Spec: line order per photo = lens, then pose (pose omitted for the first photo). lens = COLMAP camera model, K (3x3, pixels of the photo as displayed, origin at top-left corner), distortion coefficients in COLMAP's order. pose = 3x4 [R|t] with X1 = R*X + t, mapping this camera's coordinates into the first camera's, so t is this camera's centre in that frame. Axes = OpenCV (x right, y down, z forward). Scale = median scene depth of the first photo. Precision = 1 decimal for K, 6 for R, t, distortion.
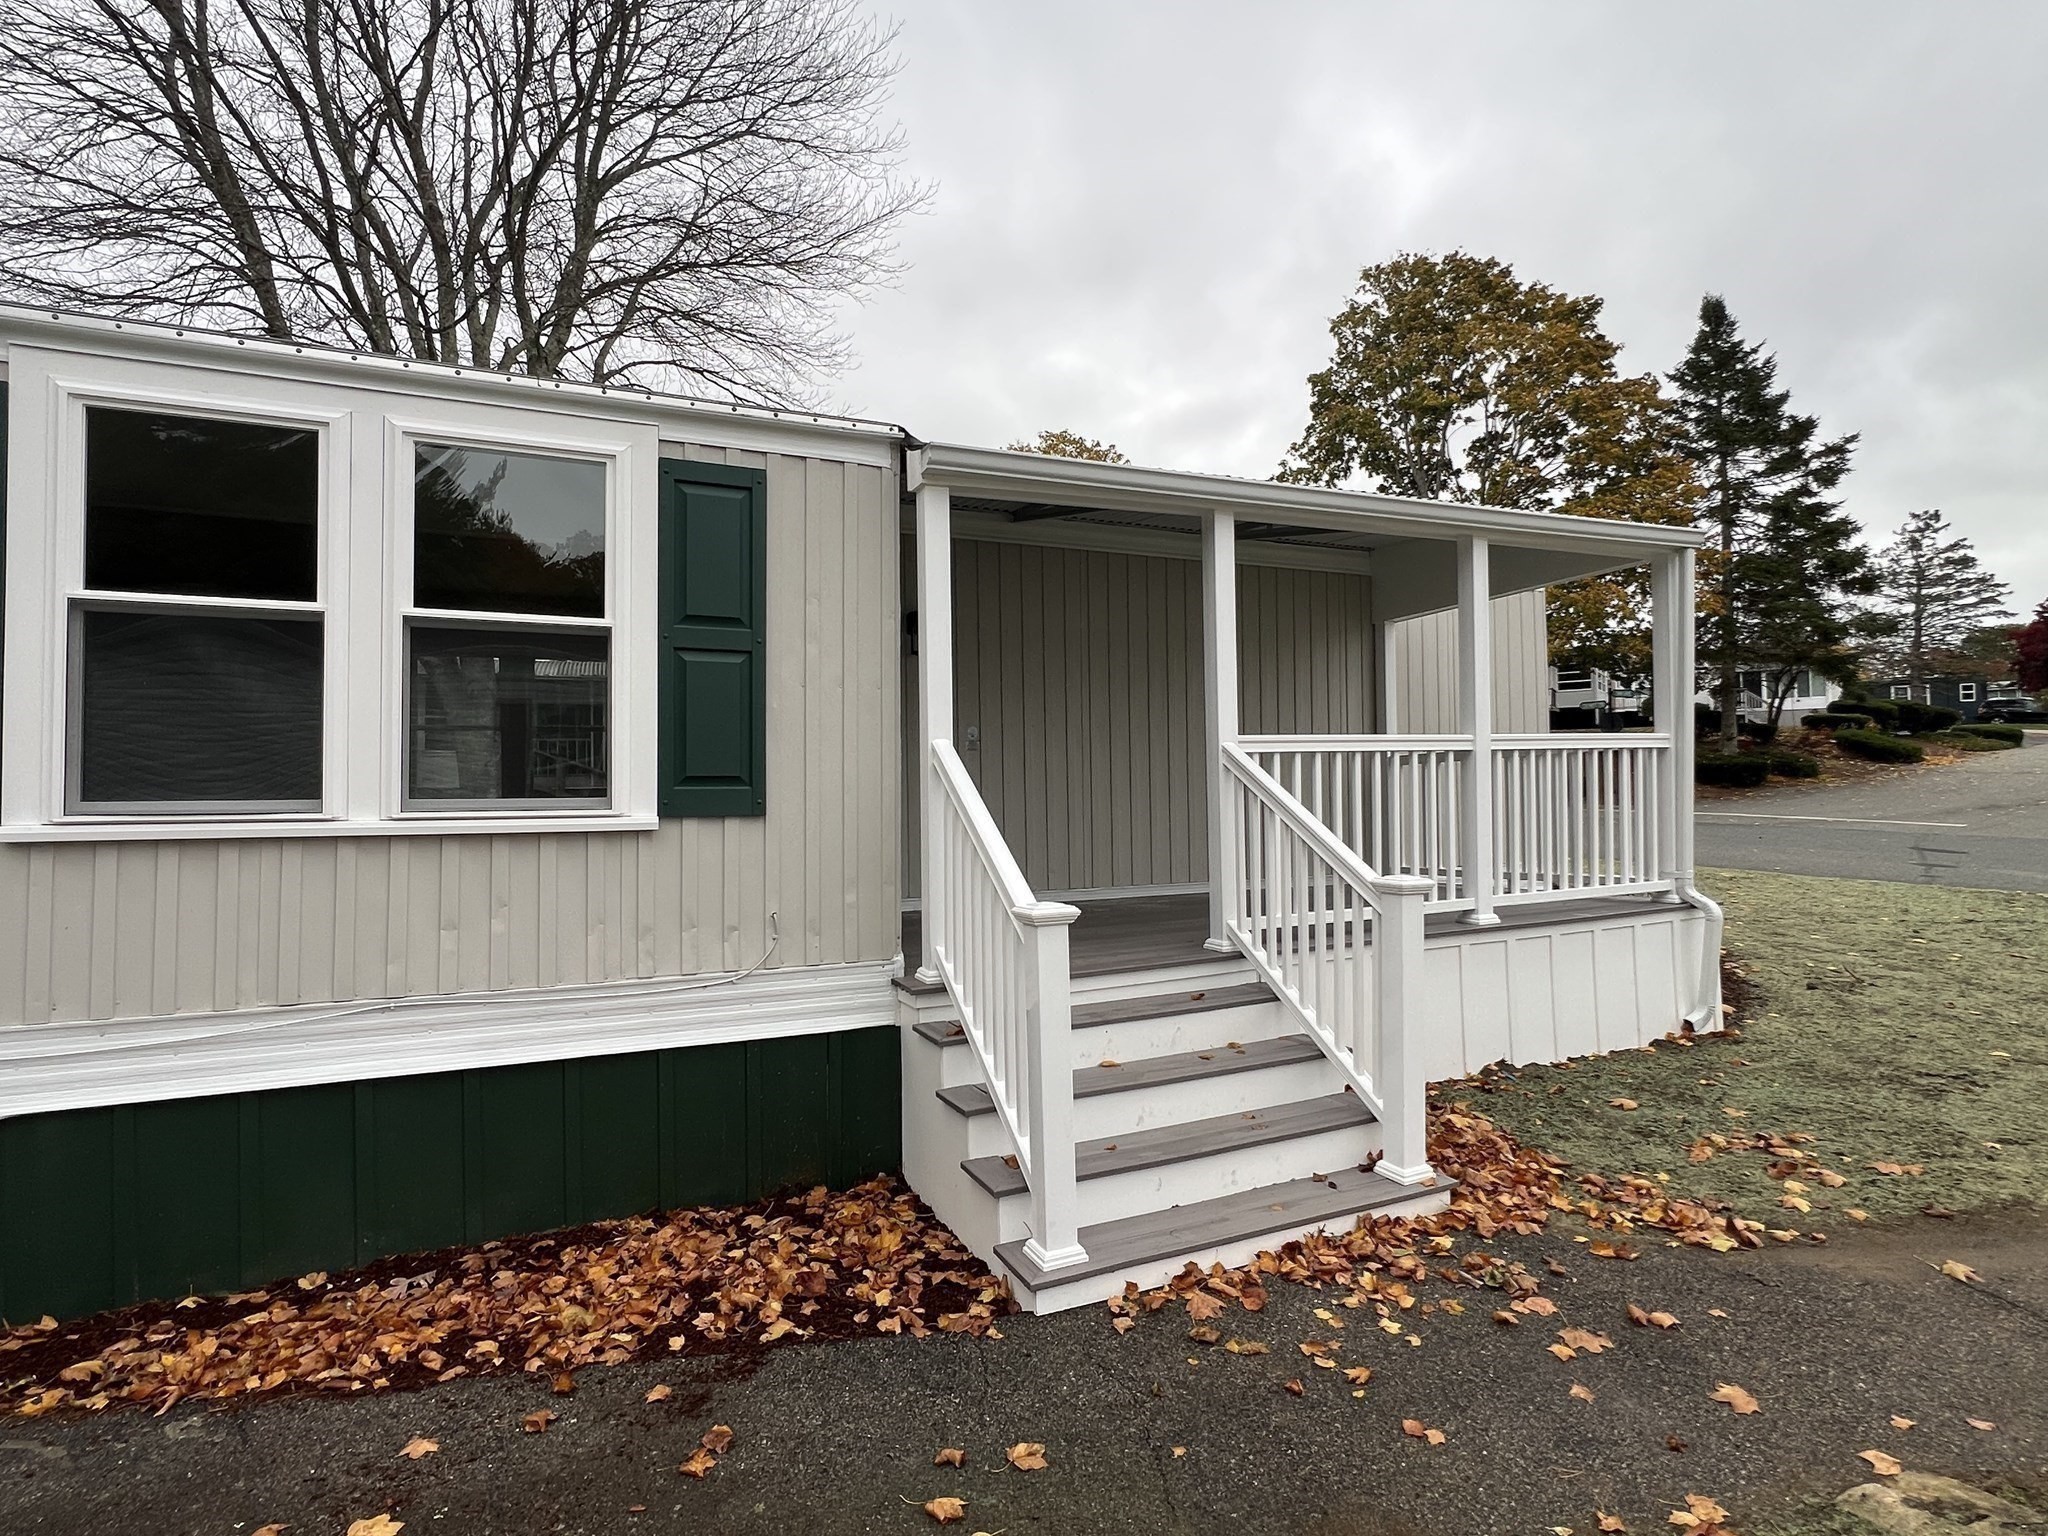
lens RADIAL K [[1121.0, 0, 1032.1], [0, 1121.0, 761.9], [0, 0, 1]] dist [-0.004392, 0.001916]
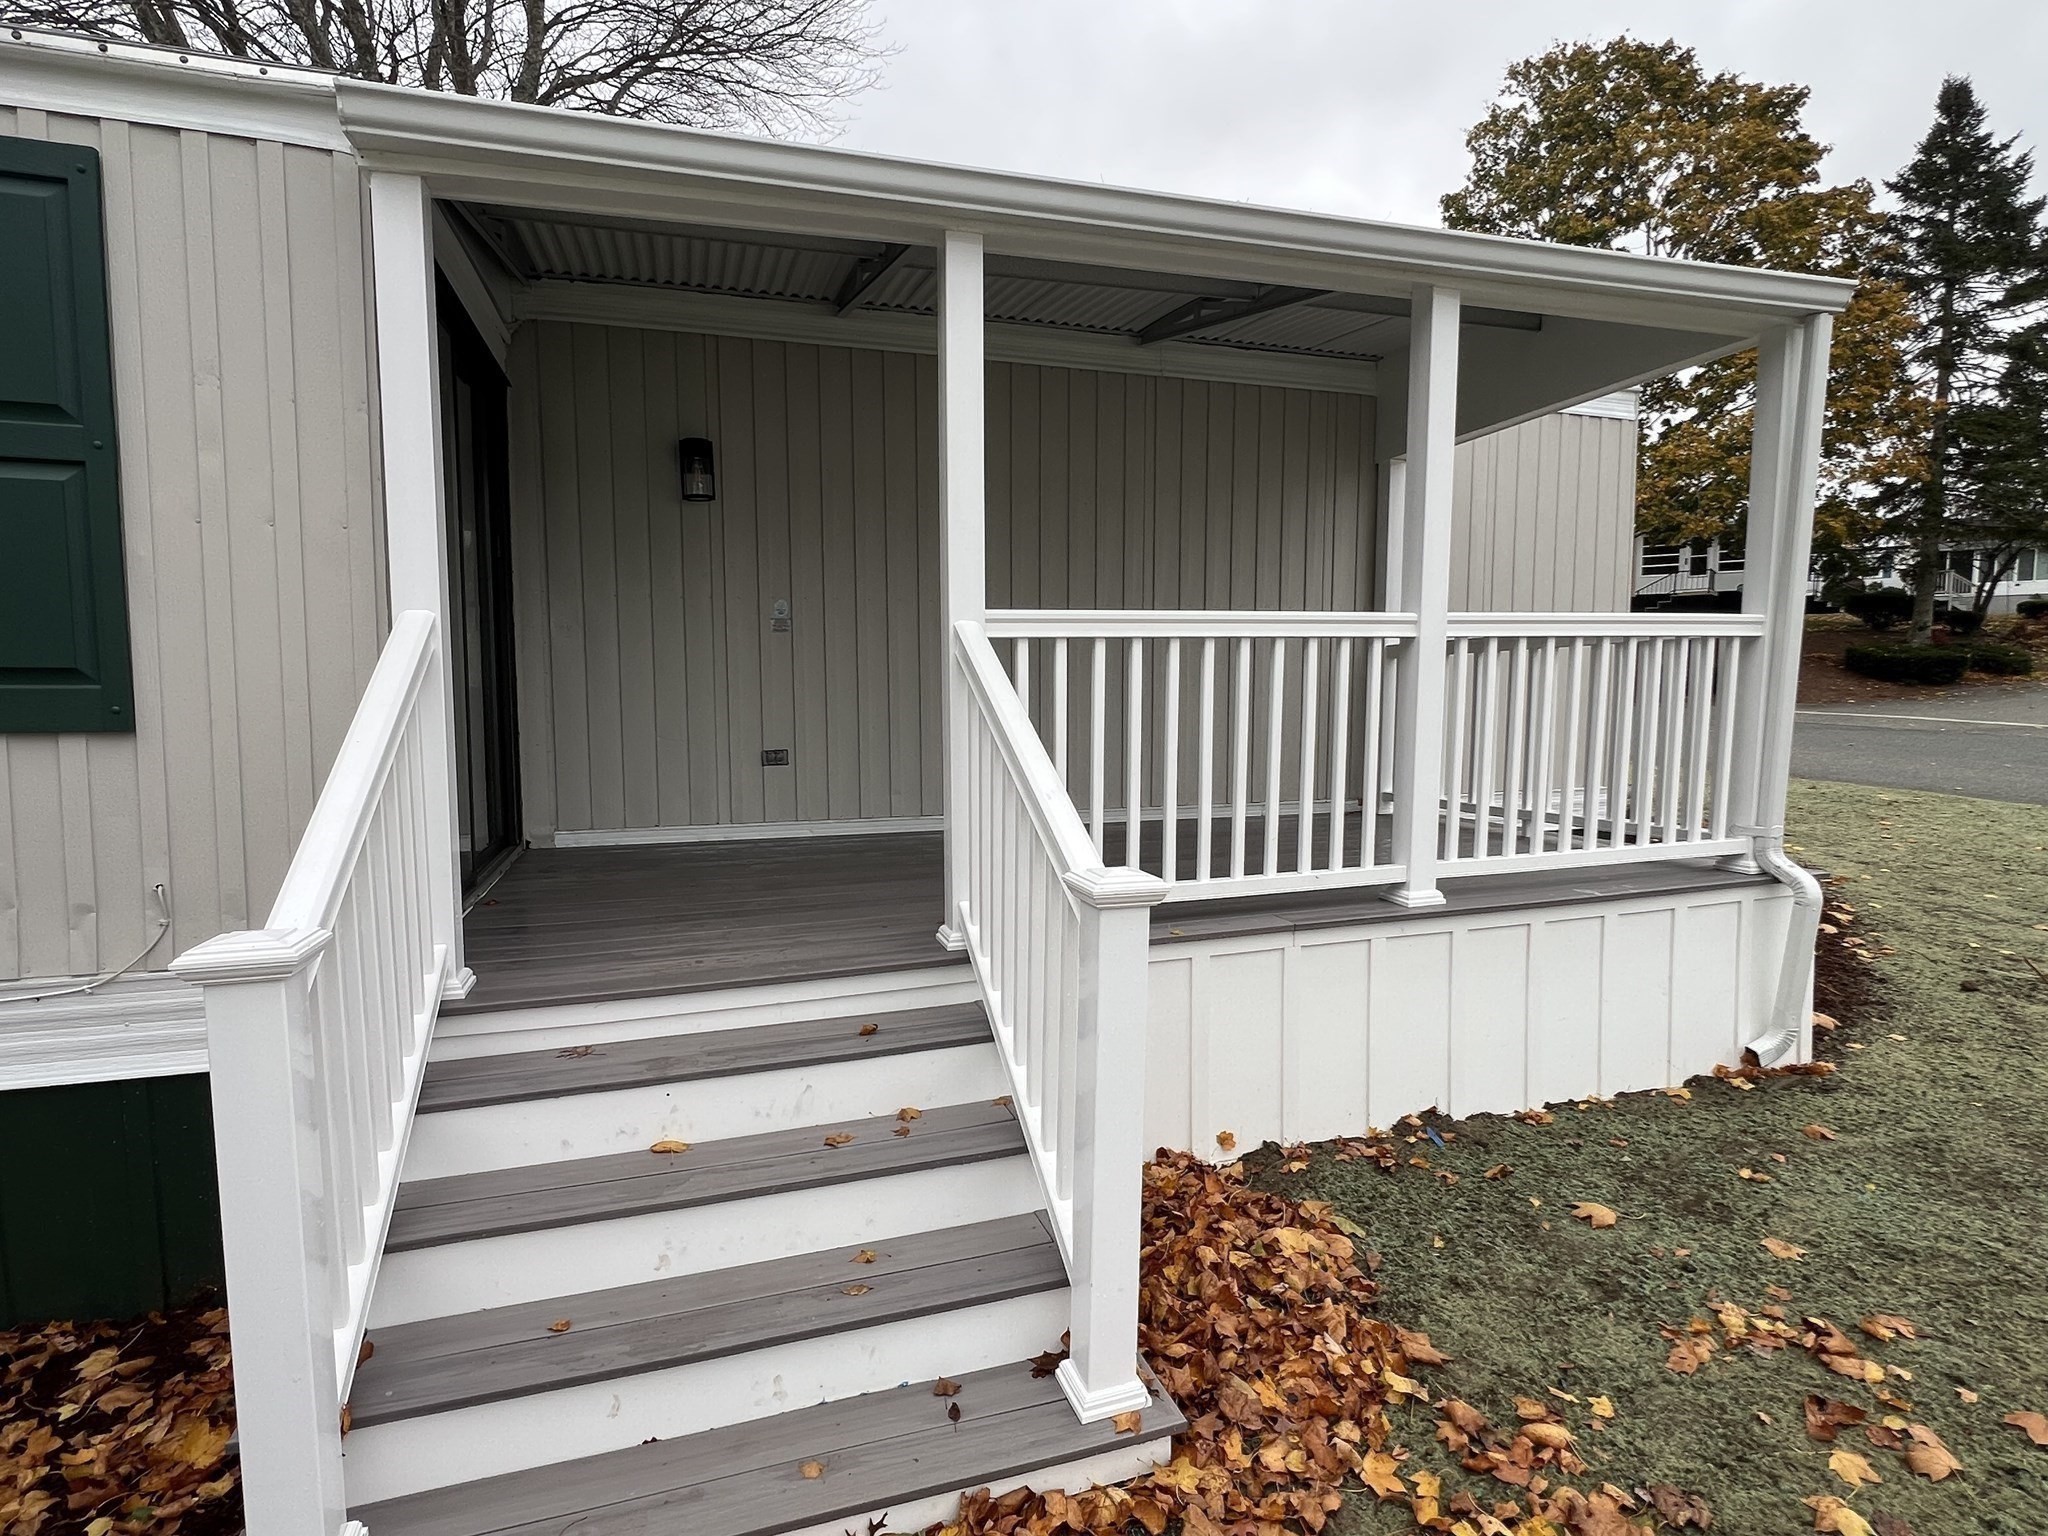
lens RADIAL K [[1121.0, 0, 1017.8], [0, 1121.0, 775.3], [0, 0, 1]] dist [-0.004392, 0.001916]
pose [[0.992310, 0.025353, -0.121154, 0.218611], [-0.011115, 0.993096, 0.116780, -0.004075], [0.123278, -0.114535, 0.985740, 0.294167]]
